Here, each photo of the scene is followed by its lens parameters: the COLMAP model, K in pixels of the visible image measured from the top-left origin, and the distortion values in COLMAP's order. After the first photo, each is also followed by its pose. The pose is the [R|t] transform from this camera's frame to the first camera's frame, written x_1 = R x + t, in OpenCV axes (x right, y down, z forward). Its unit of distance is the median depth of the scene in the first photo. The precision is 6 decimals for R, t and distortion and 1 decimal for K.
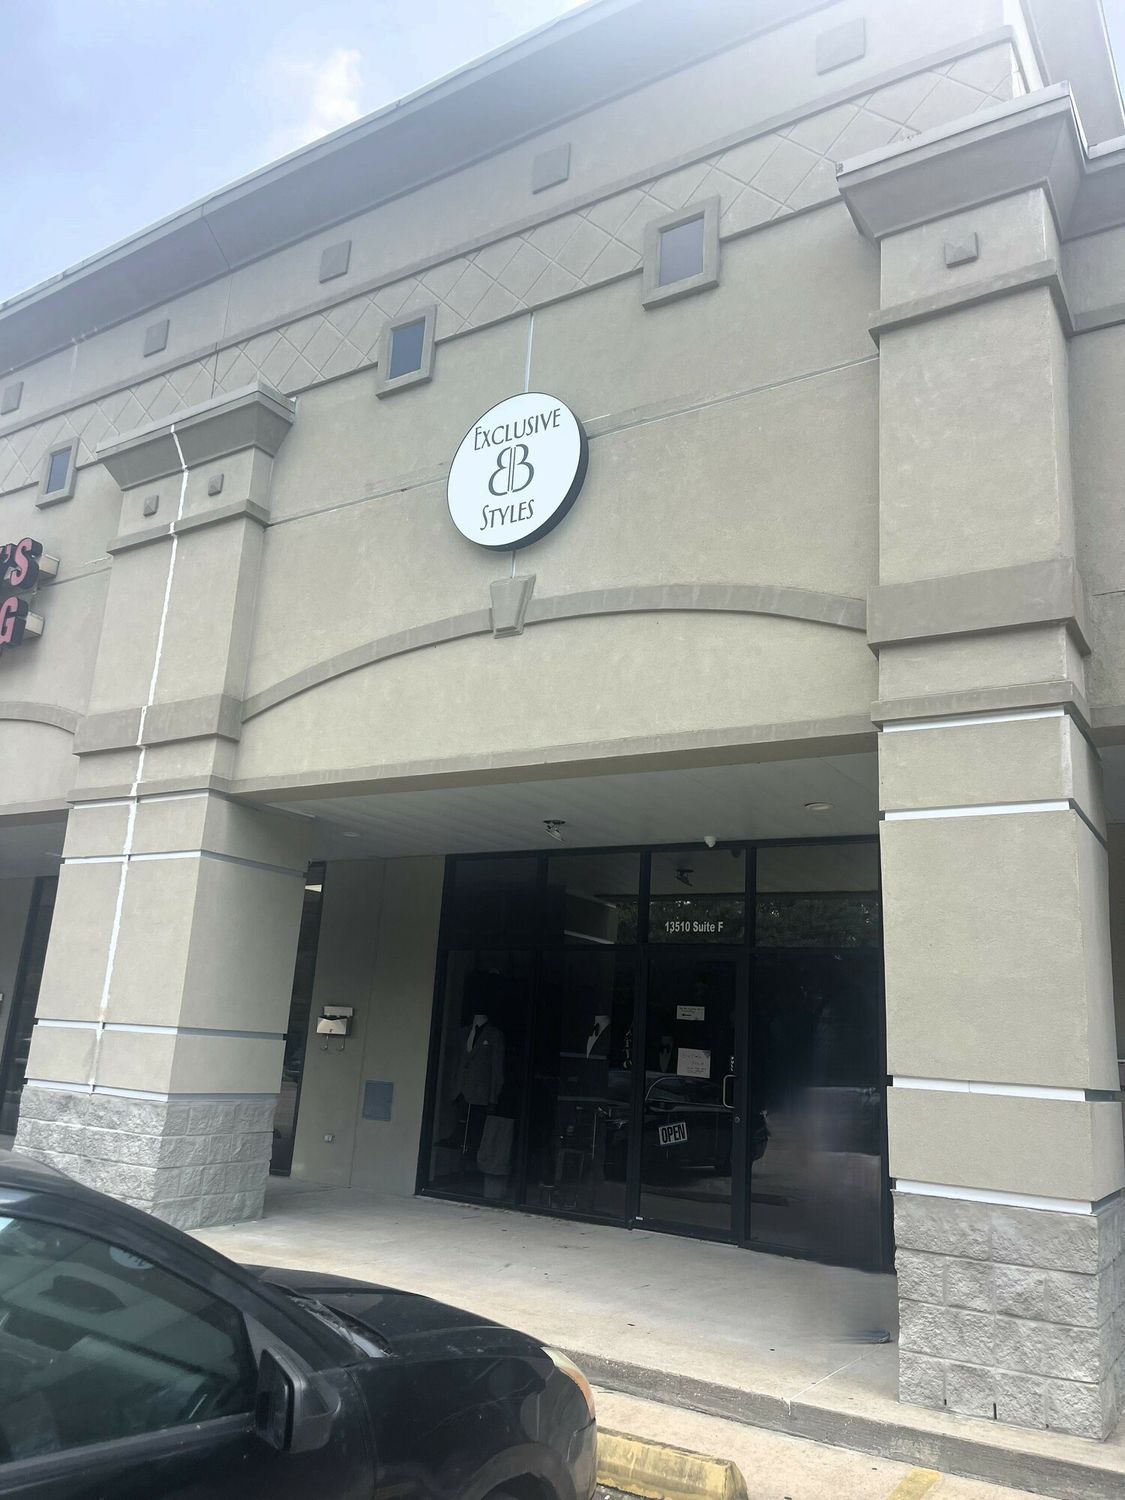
lens RADIAL K [[1135.7, 0, 556.6], [0, 1135.7, 764.7], [0, 0, 1]] dist [0.073941, -0.102406]
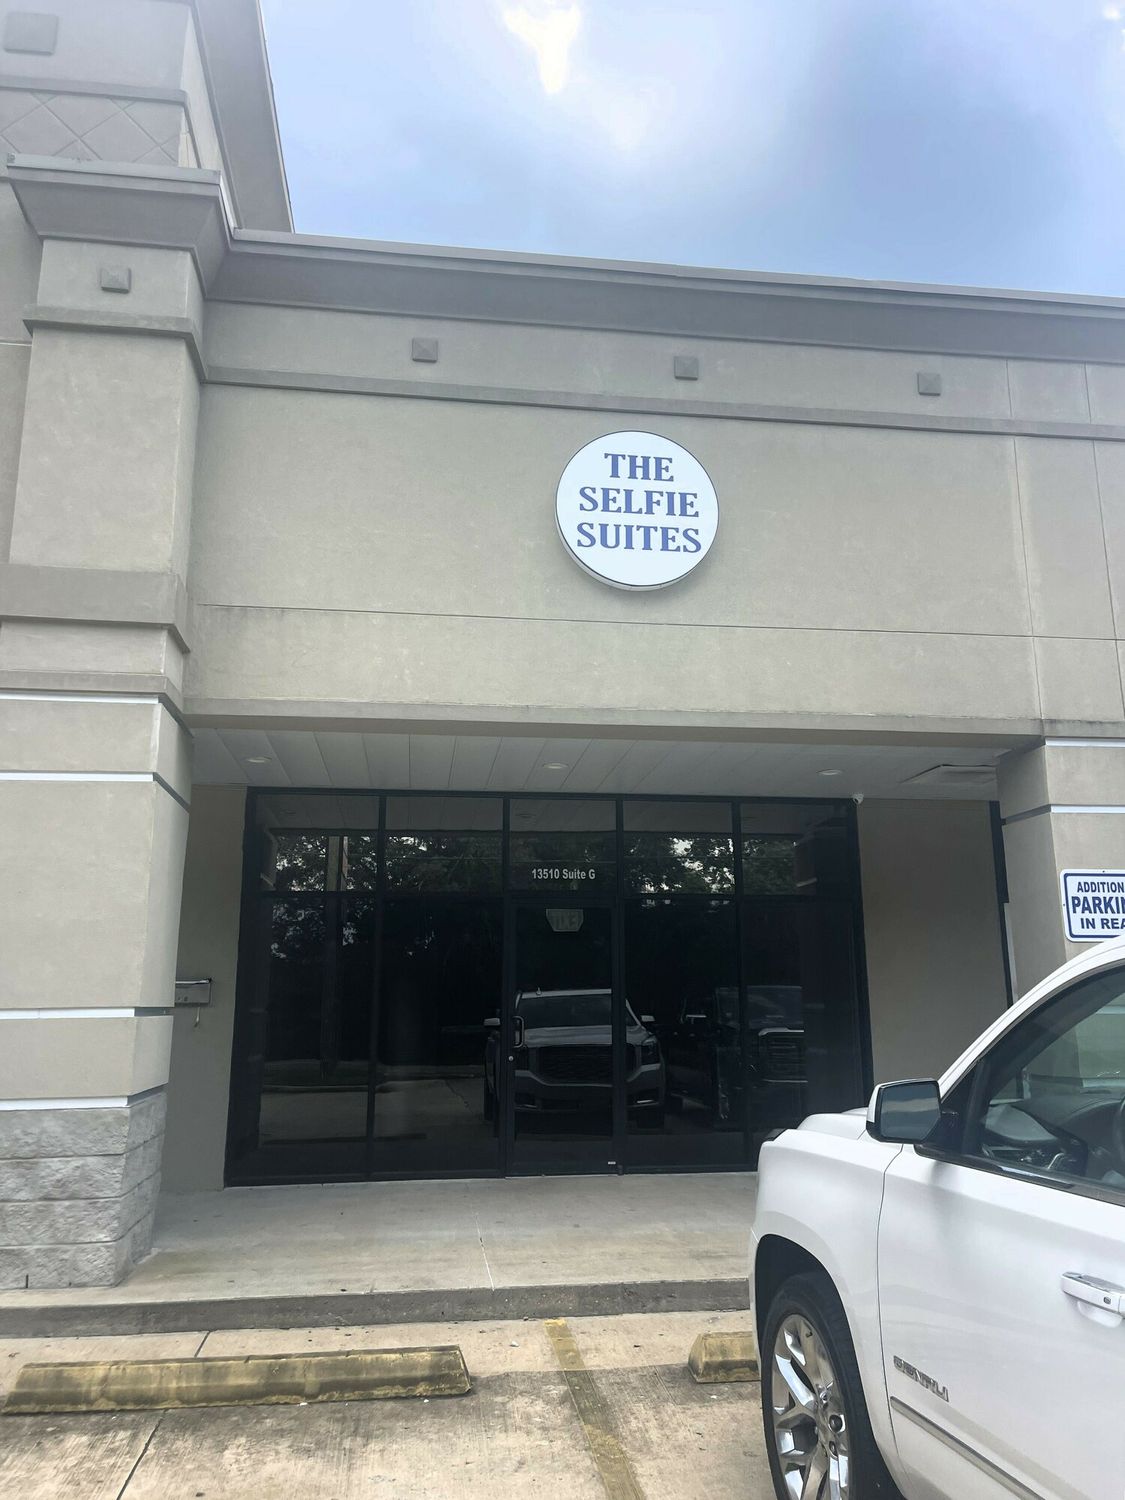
lens RADIAL K [[1147.9, 0, 590.5], [0, 1147.9, 745.7], [0, 0, 1]] dist [0.087152, -0.110643]
pose [[0.753246, 0.077748, 0.653127, -0.007999], [-0.107743, 0.994161, 0.005914, -0.038693], [-0.648854, -0.074825, 0.757225, -0.162198]]
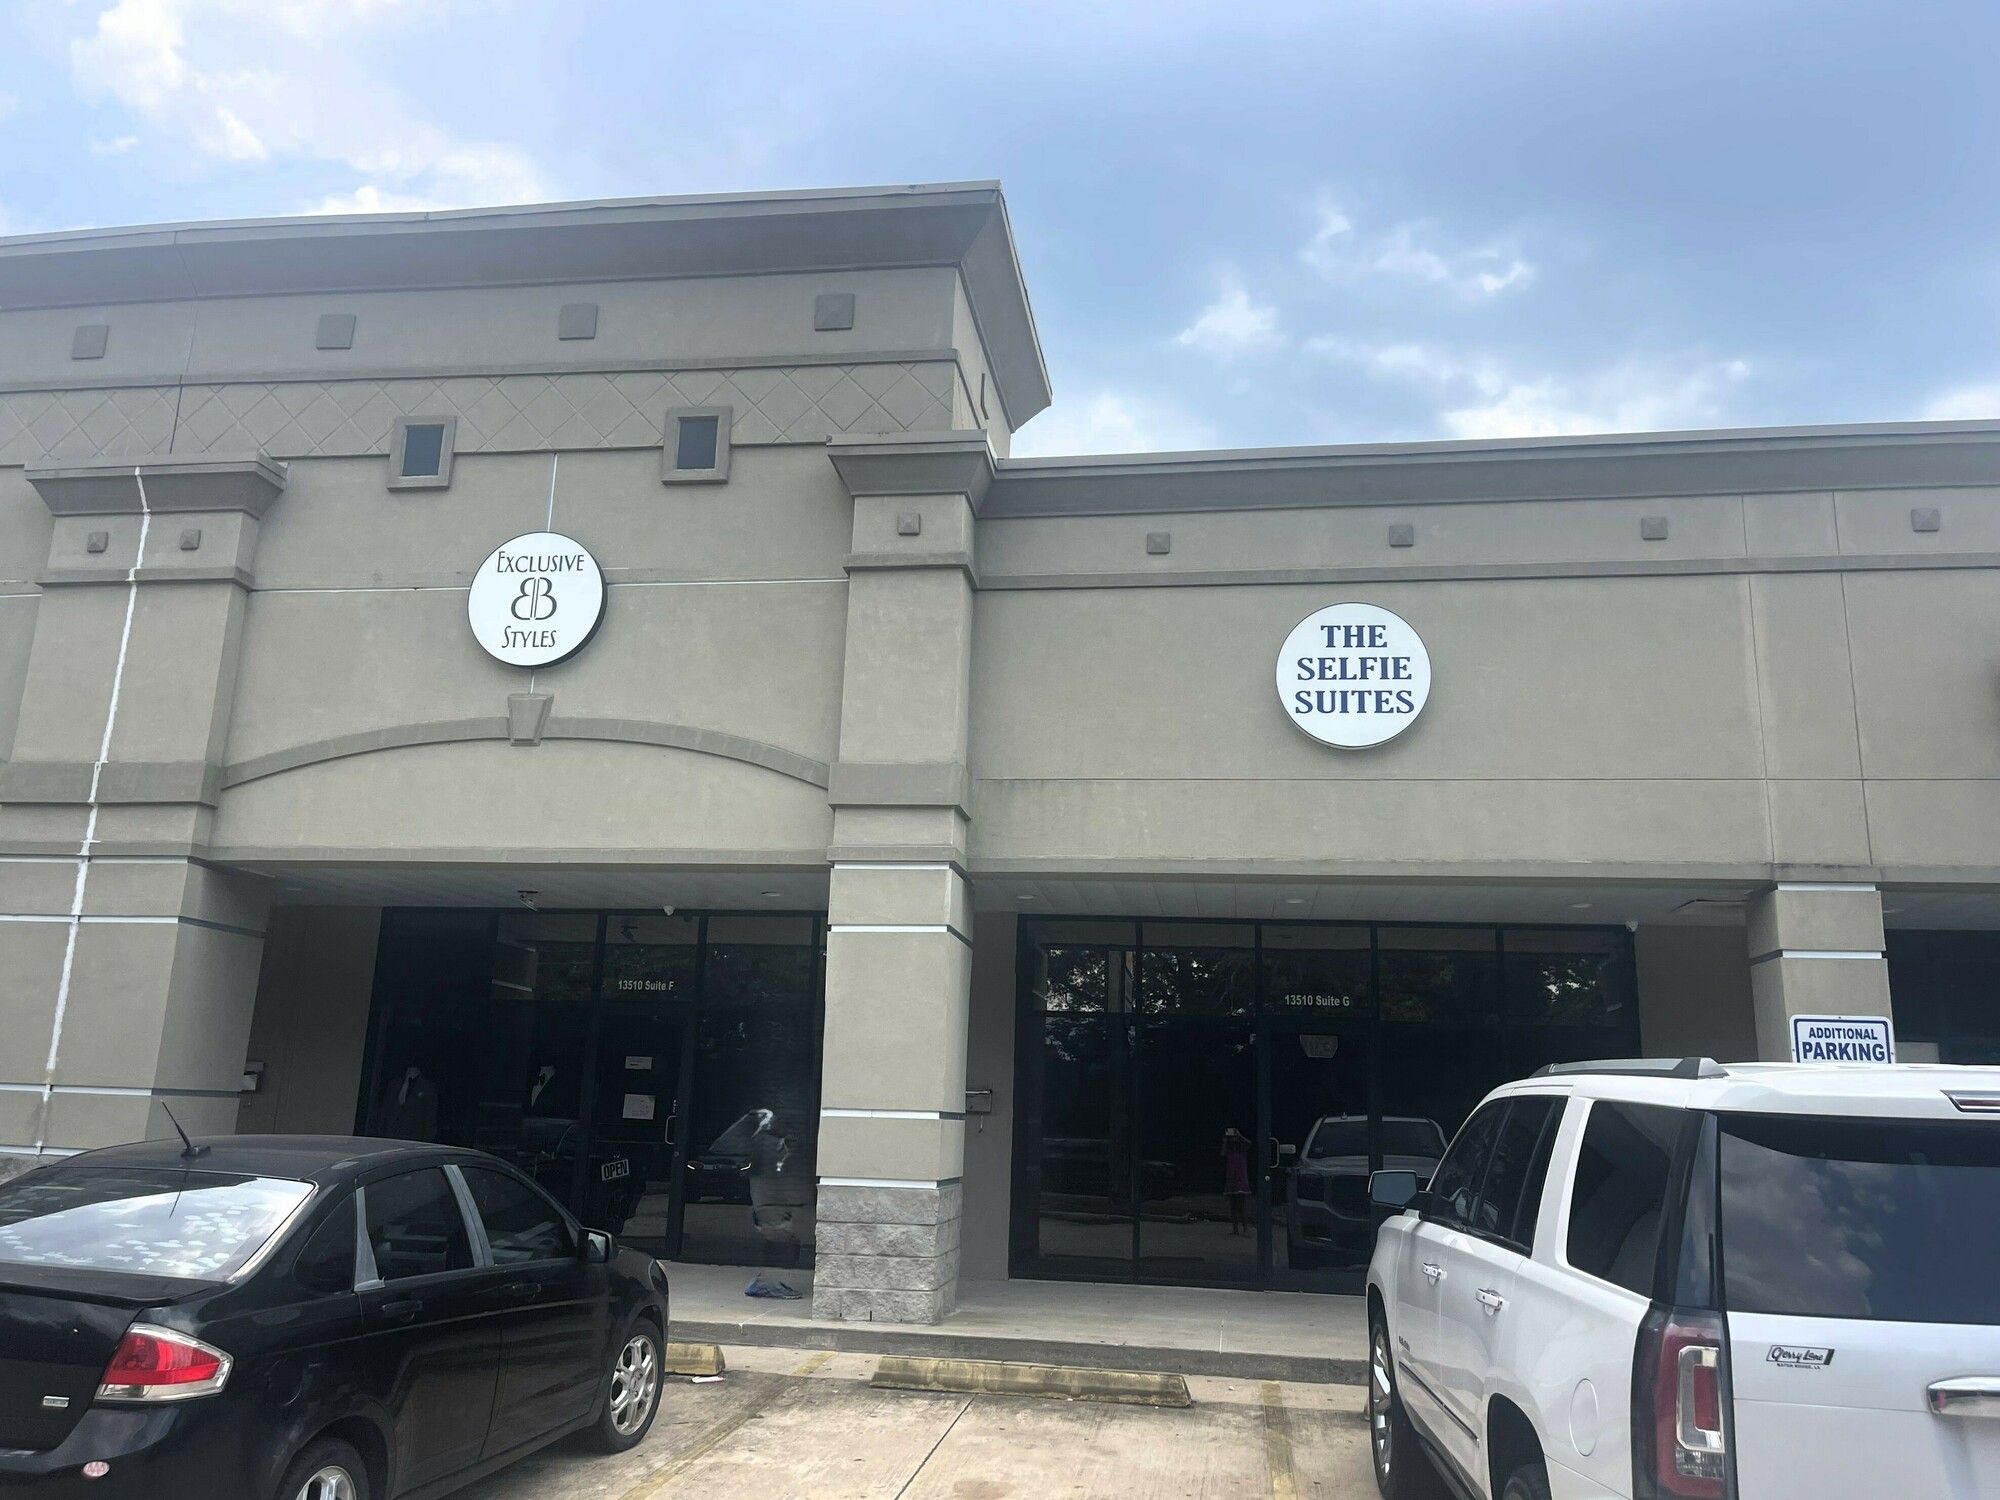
lens RADIAL K [[1606.4, 0, 1000.0], [0, 1606.4, 750.0], [0, 0, 1]] dist [0.079756, -0.078247]
pose [[0.913434, 0.062336, 0.402184, -0.256424], [-0.076939, 0.996830, 0.020242, -0.174871], [-0.399647, -0.049433, 0.915335, -0.685232]]
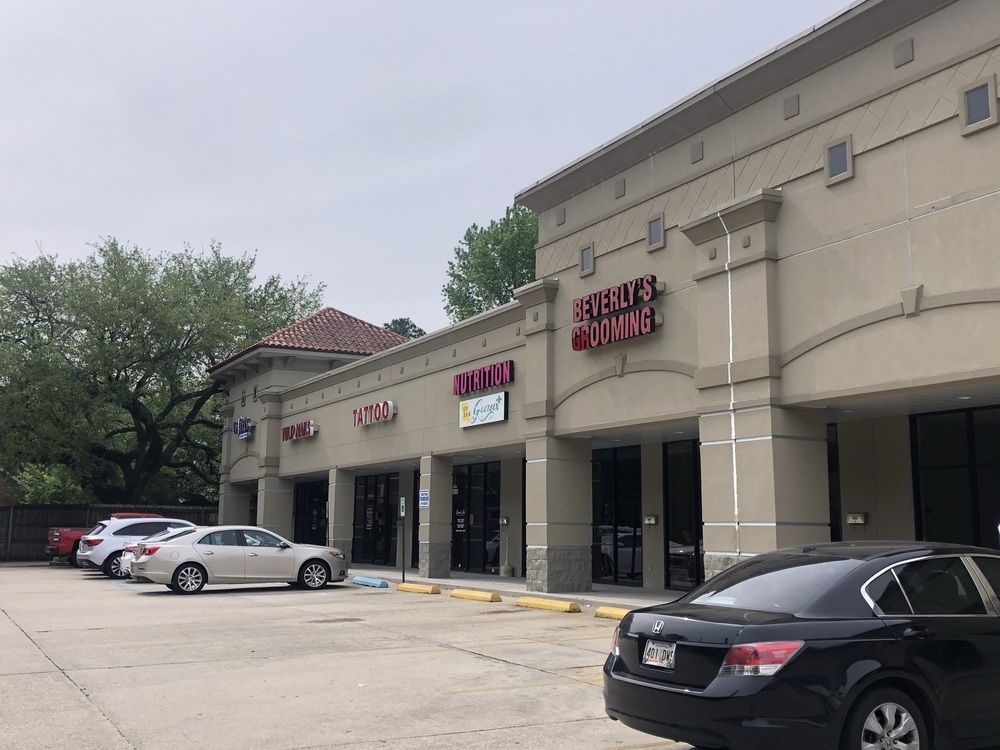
lens RADIAL K [[1109.2, 0, 500.0], [0, 1109.2, 375.0], [0, 0, 1]] dist [0.121155, -0.250928]
pose [[0.872689, -0.128509, -0.471062, 0.227831], [0.170109, 0.984322, 0.046614, -0.218897], [0.457687, -0.120812, 0.880867, -1.011661]]
